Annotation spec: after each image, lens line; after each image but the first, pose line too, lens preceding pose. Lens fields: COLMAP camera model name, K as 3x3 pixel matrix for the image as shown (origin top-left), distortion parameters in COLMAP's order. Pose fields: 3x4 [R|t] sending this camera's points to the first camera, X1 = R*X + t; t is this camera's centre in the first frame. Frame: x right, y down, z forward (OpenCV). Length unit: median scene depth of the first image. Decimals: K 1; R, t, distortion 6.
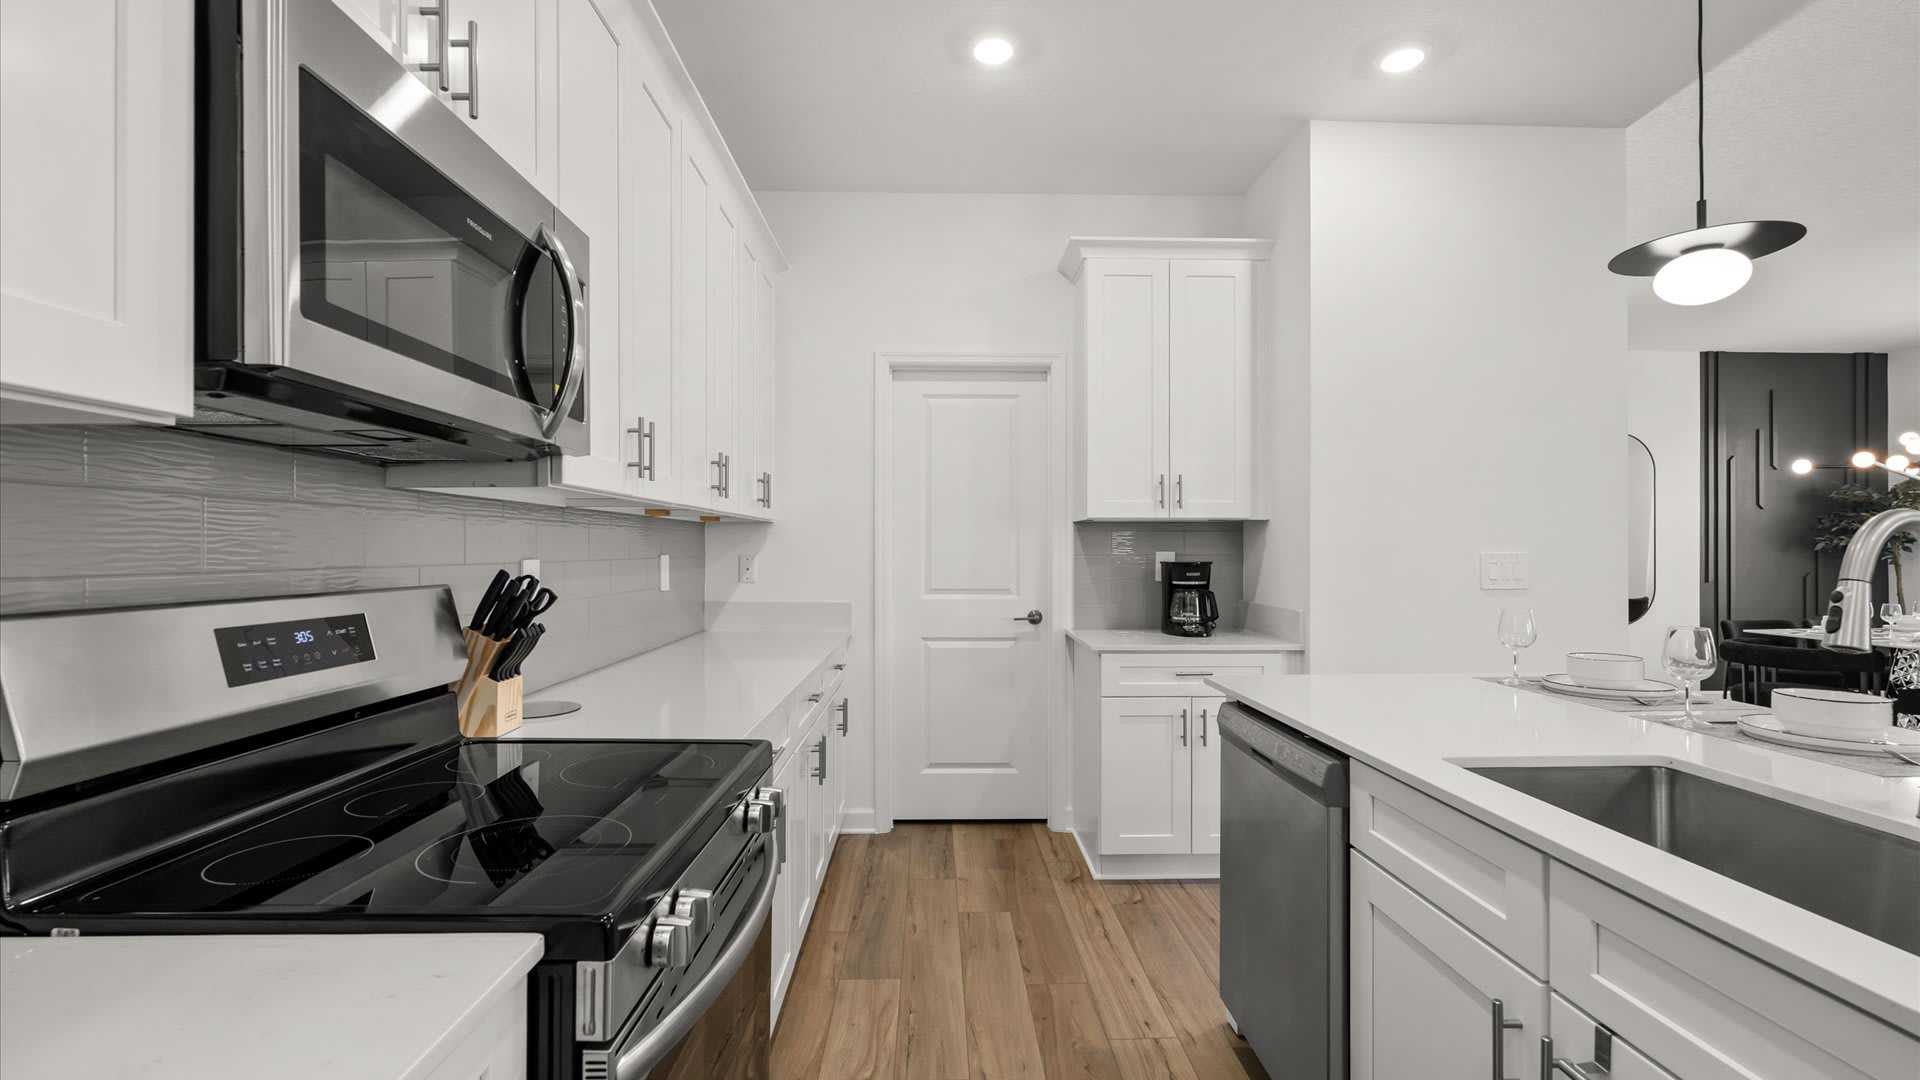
lens RADIAL K [[854.0, 0, 967.5], [0, 854.0, 530.8], [0, 0, 1]] dist [0.000954, 0.000358]
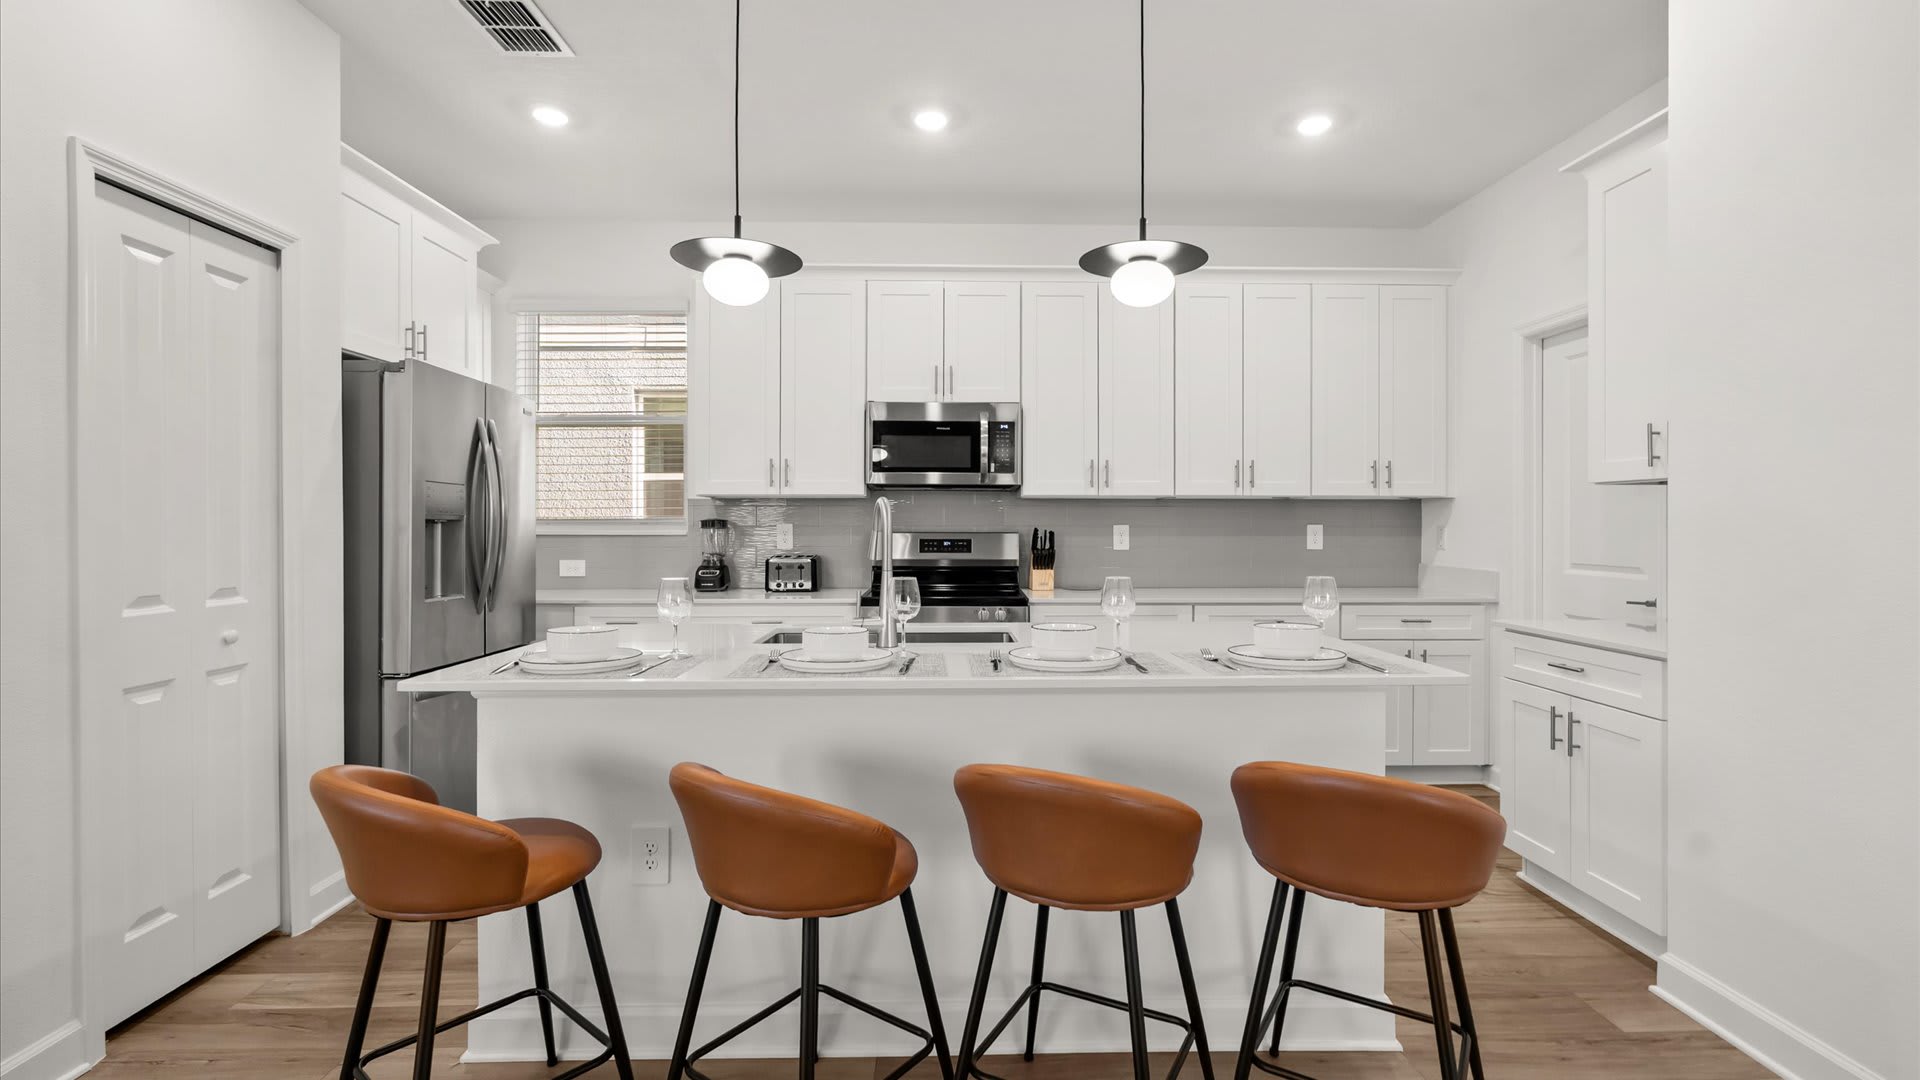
lens RADIAL K [[854.0, 0, 967.5], [0, 854.0, 530.8], [0, 0, 1]] dist [0.000954, 0.000358]
pose [[-0.004851, 0.009752, -0.999941, 1.107800], [0.018544, 0.999781, 0.009660, 0.013484], [0.999816, -0.018496, -0.005031, 0.423207]]
